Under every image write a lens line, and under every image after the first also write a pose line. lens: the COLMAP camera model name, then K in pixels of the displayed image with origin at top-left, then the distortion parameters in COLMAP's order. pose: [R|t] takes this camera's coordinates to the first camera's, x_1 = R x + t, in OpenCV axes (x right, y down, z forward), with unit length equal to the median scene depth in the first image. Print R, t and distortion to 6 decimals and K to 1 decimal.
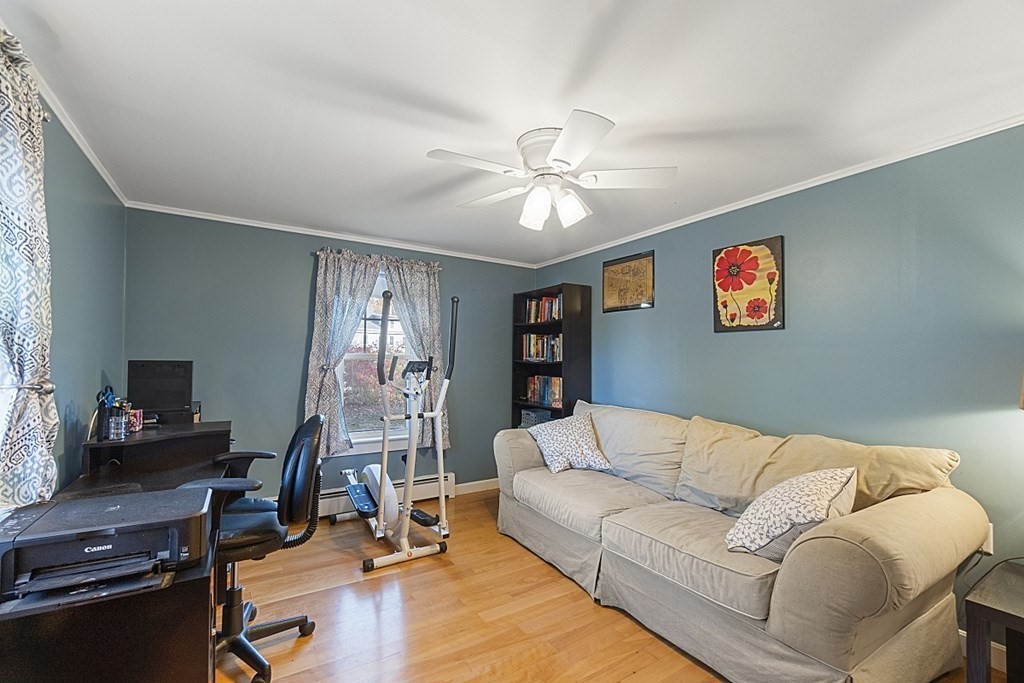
lens RADIAL K [[440.6, 0, 511.7], [0, 440.6, 350.3], [0, 0, 1]] dist [-0.000918, 0.000216]
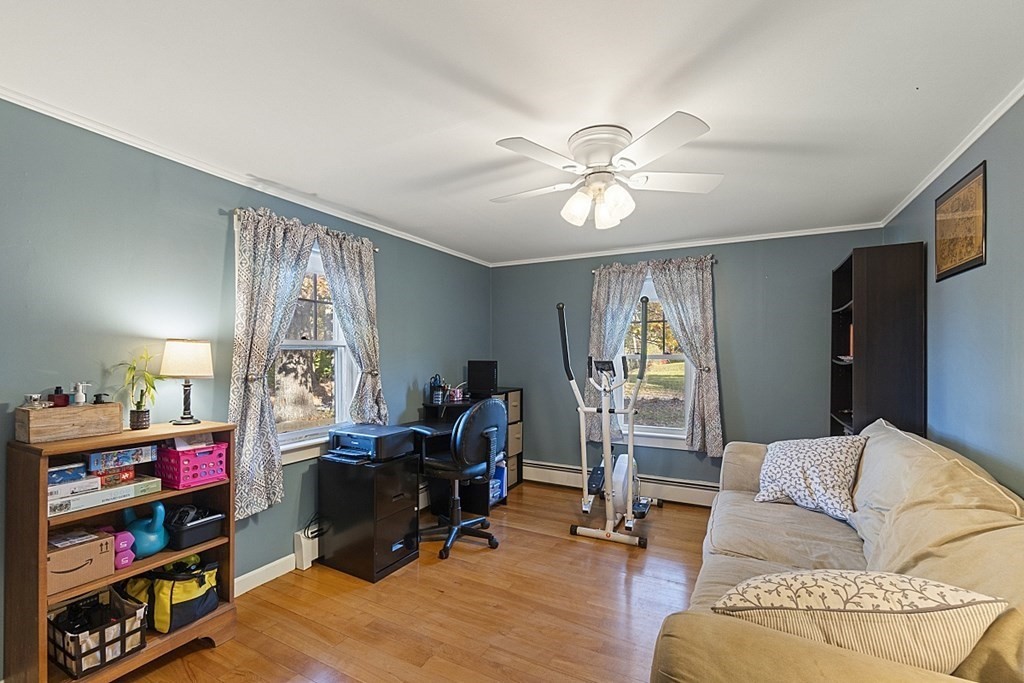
lens RADIAL K [[447.9, 0, 513.2], [0, 447.9, 354.7], [0, 0, 1]] dist [-0.007009, -0.000034]
pose [[0.495713, -0.013287, -0.868385, 0.623341], [0.022285, 0.999748, -0.002576, 0.006961], [0.868200, -0.018075, 0.495885, 0.241031]]
